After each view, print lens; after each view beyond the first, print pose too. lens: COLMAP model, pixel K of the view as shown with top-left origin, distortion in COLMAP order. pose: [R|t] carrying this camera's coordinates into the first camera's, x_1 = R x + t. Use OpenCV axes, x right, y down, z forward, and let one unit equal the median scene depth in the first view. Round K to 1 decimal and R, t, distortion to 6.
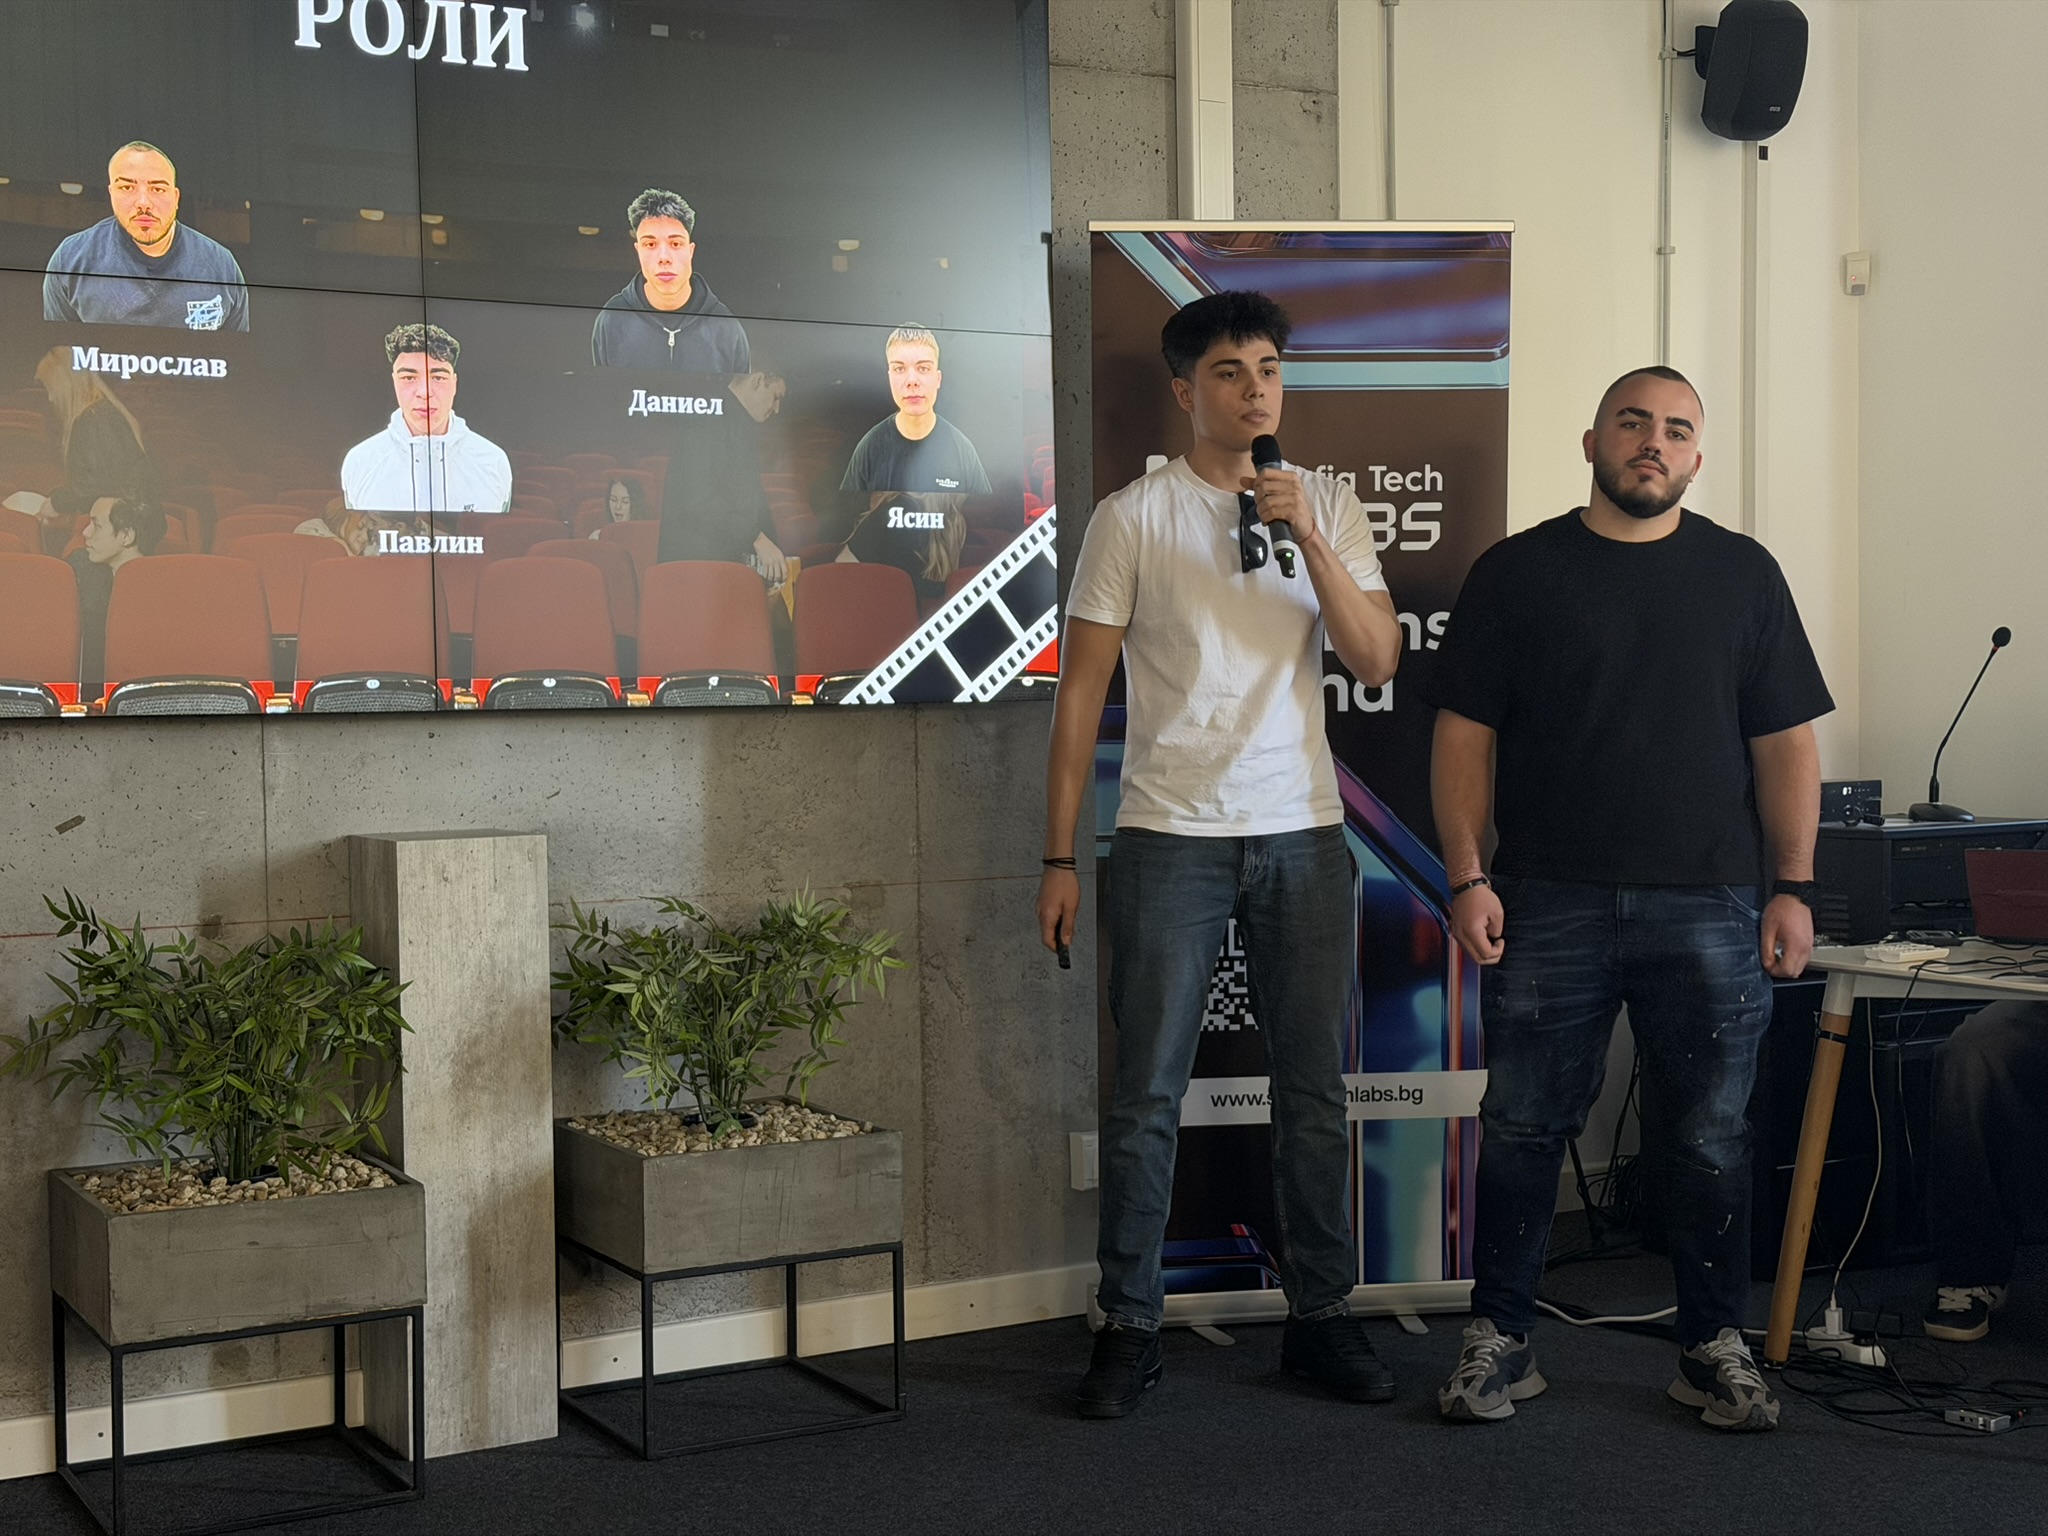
lens RADIAL K [[2813.5, 0, 1011.9], [0, 2813.5, 797.5], [0, 0, 1]] dist [0.191206, -0.314952]
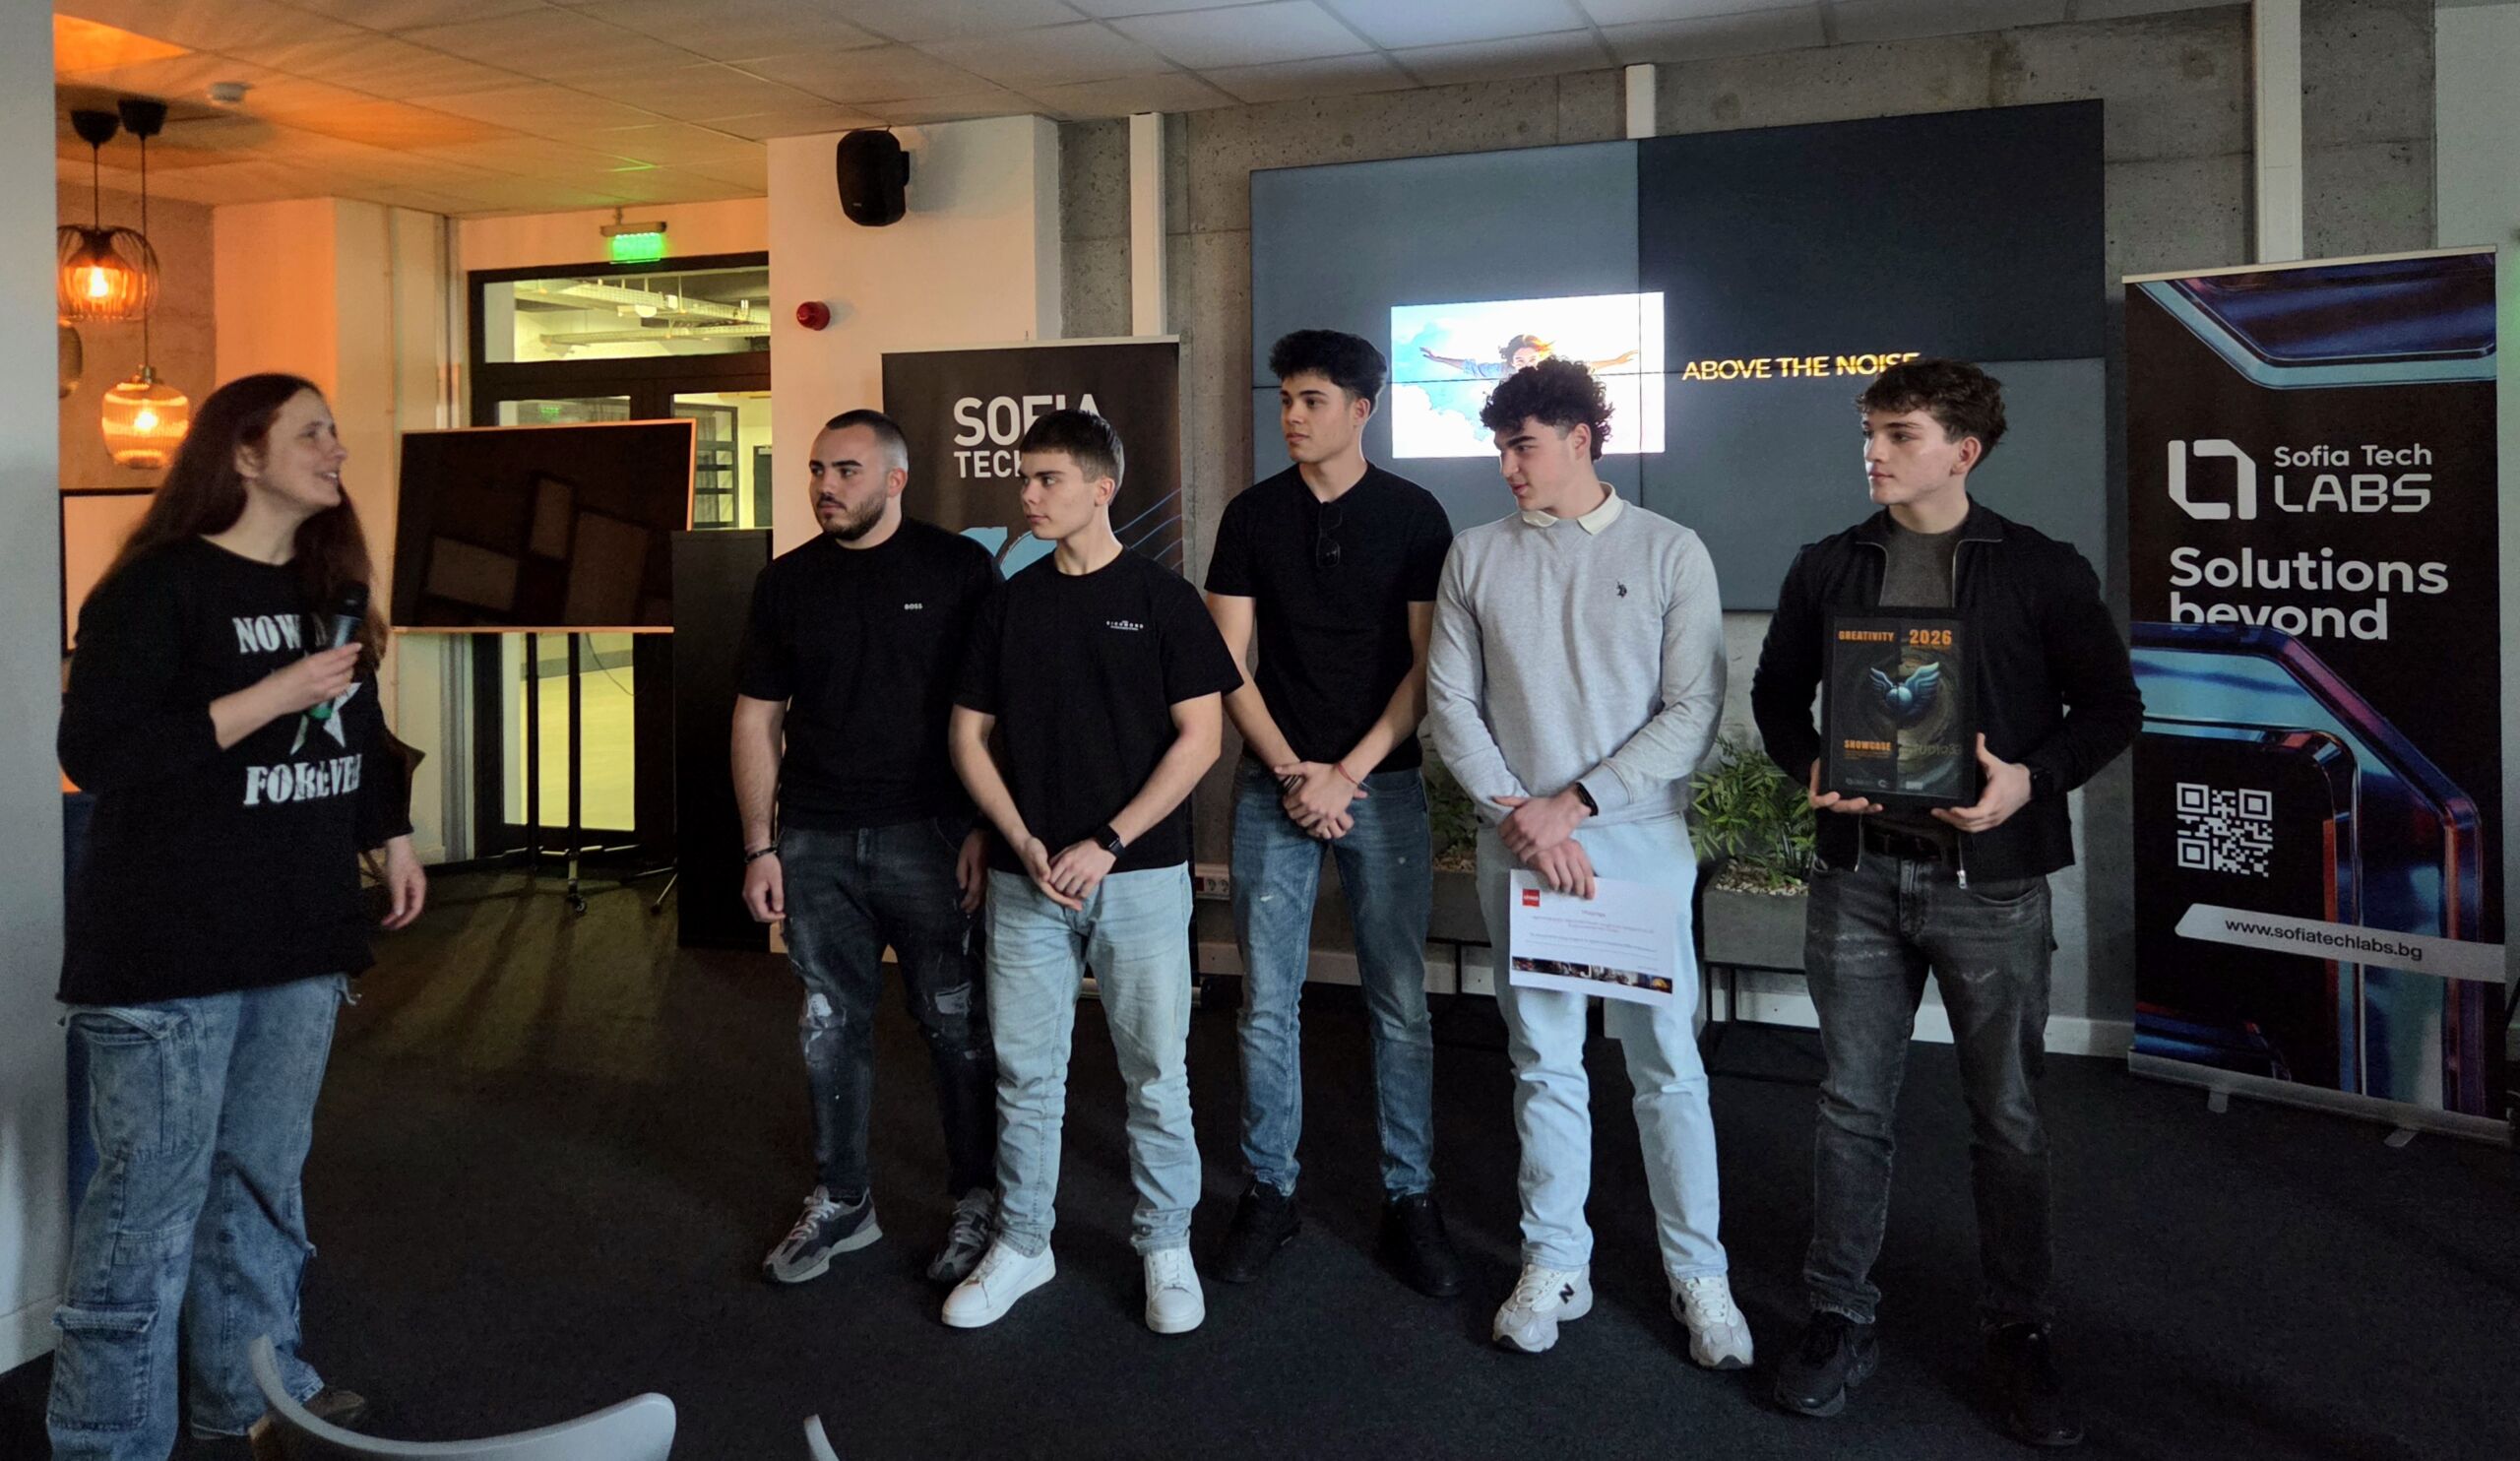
lens RADIAL K [[1790.4, 0, 1322.0], [0, 1790.4, 539.9], [0, 0, 1]] dist [0.059510, -0.000947]
pose [[0.646585, 0.030055, -0.762249, 0.559086], [-0.028131, 0.999483, 0.015547, -0.092769], [0.762323, 0.011390, 0.647097, 0.145504]]
